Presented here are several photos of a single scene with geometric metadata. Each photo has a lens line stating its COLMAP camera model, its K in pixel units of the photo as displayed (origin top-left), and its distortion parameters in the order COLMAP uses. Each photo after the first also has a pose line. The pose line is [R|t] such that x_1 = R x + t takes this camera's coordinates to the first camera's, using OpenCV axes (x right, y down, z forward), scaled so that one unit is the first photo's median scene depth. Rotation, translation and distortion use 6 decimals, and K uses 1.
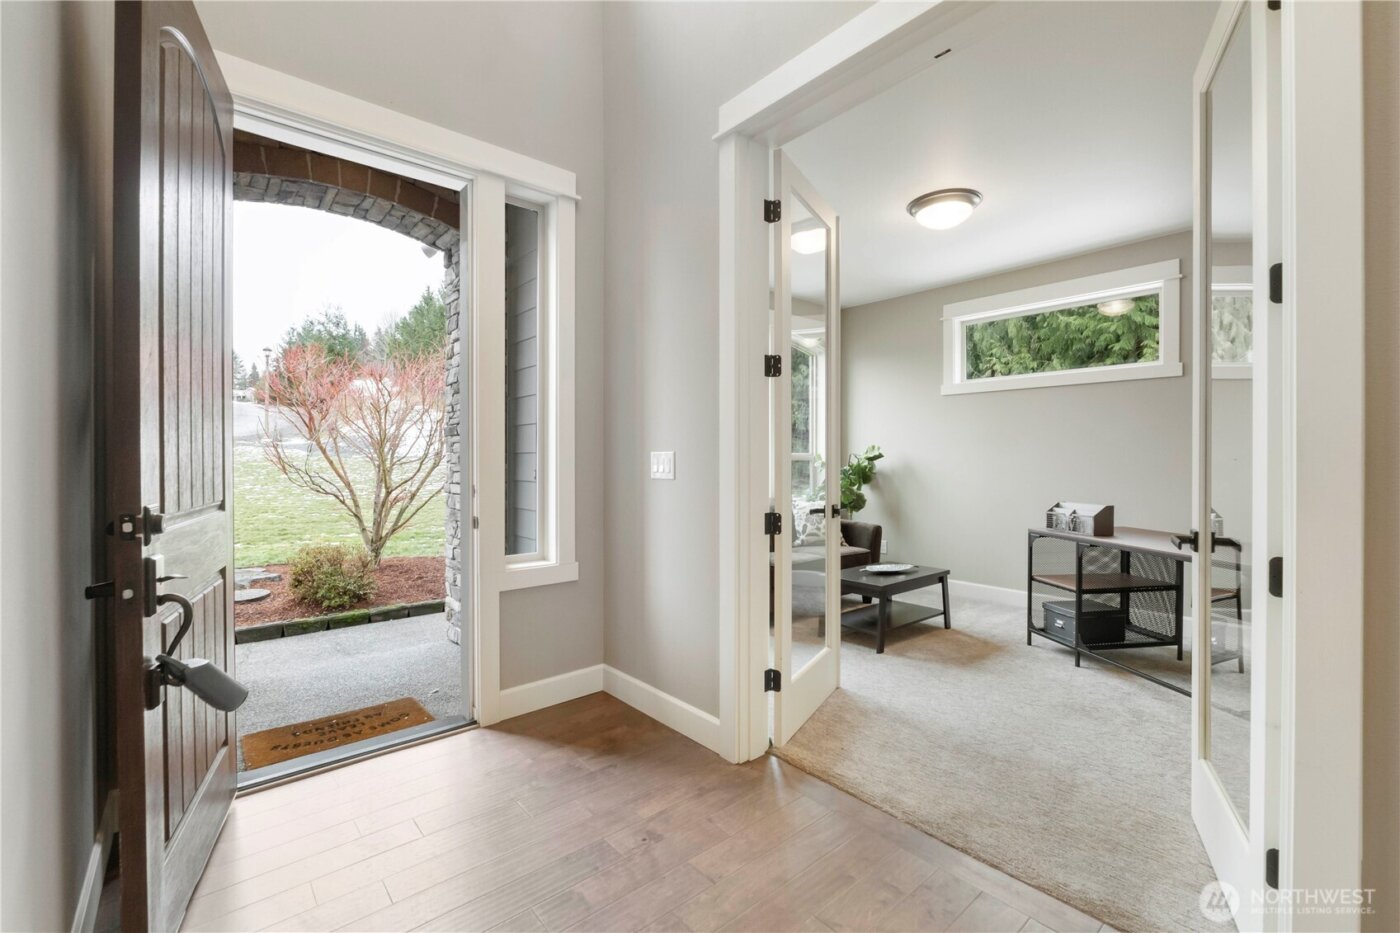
lens RADIAL K [[584.2, 0, 700.0], [0, 584.2, 463.1], [0, 0, 1]] dist [-0.004097, -0.000234]
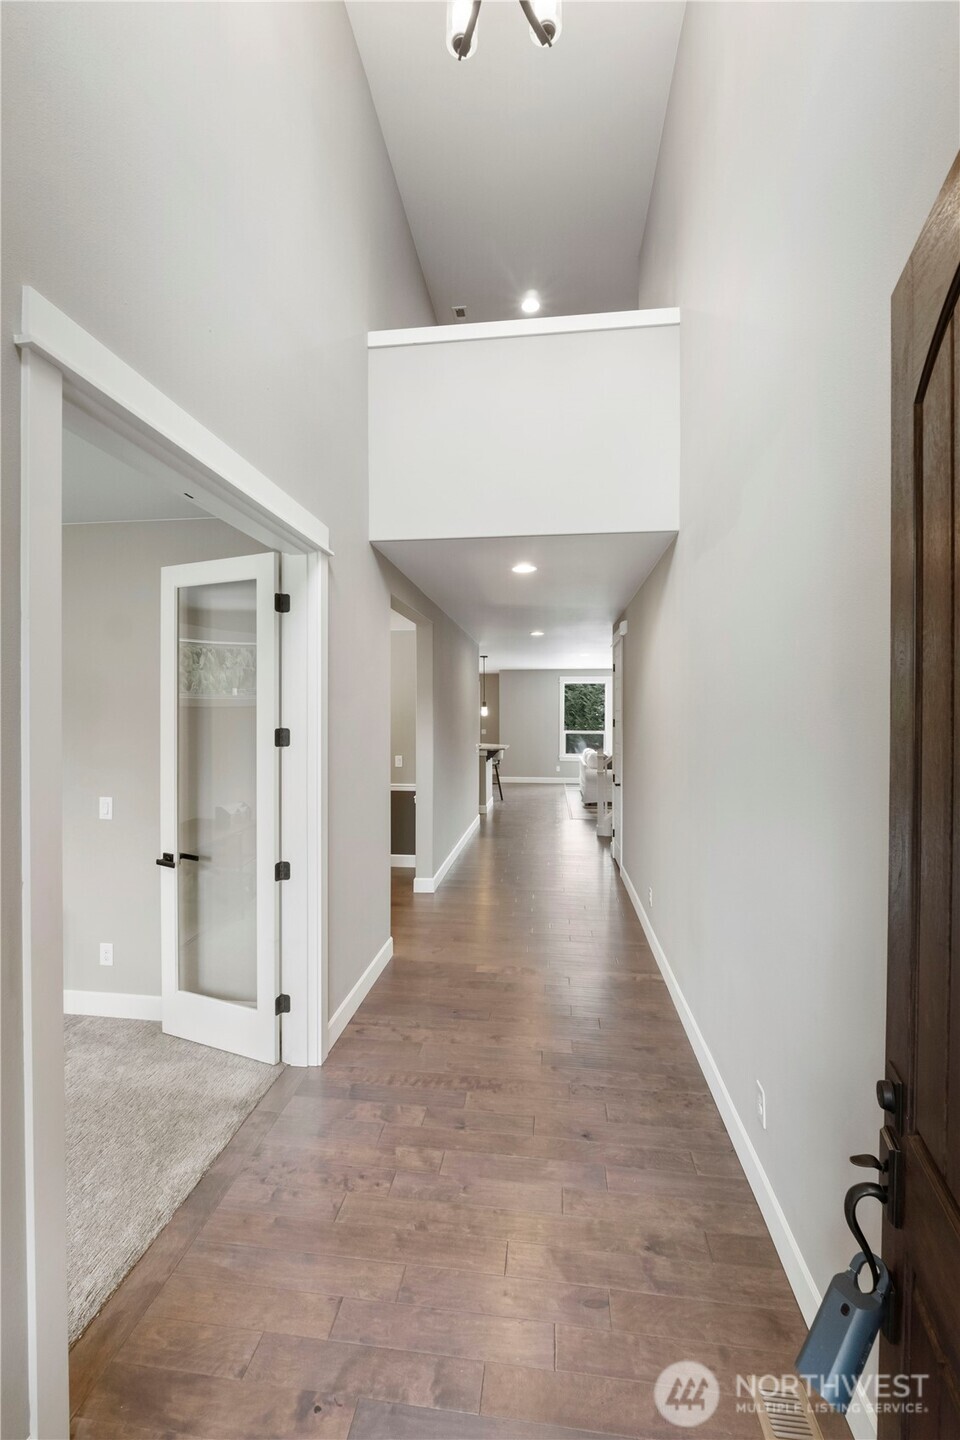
lens RADIAL K [[600.9, 0, 480.2], [0, 600.9, 718.5], [0, 0, 1]] dist [-0.004097, -0.000234]
pose [[-0.665536, -0.003399, 0.746358, -0.815901], [0.005775, 0.999936, 0.009703, -0.274246], [-0.746343, 0.010768, -0.665474, 1.335655]]
